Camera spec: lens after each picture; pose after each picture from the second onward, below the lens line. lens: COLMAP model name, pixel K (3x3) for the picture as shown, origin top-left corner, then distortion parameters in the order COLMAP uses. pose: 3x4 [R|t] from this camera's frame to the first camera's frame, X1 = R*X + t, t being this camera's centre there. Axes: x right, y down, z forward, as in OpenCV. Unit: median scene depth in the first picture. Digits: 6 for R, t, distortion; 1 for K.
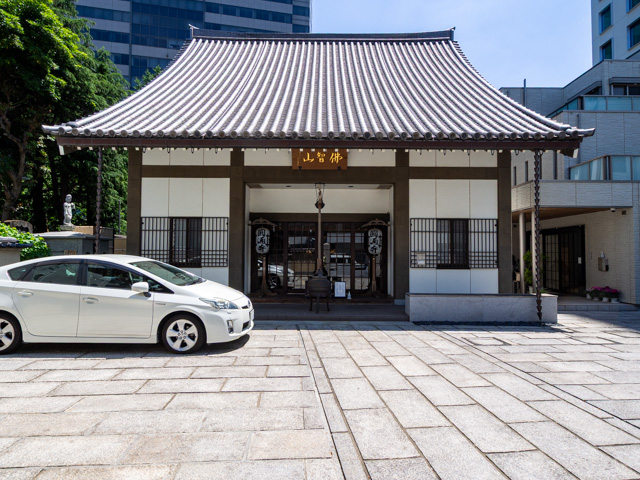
lens RADIAL K [[378.9, 0, 314.5], [0, 378.9, 241.3], [0, 0, 1]] dist [0.006782, -0.000410]
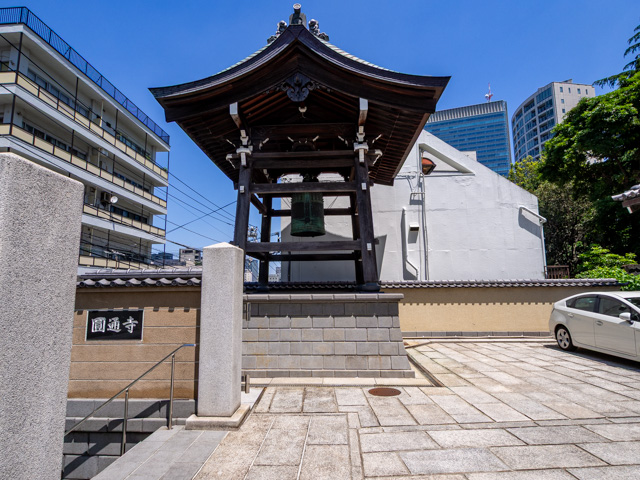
lens RADIAL K [[356.3, 0, 315.7], [0, 356.3, 245.6], [0, 0, 1]] dist [0.007829, -0.003928]
pose [[-0.065316, -0.131952, -0.989102, 0.478264], [0.033965, 0.990350, -0.134361, 0.004794], [0.997286, -0.042370, -0.060204, 0.006040]]
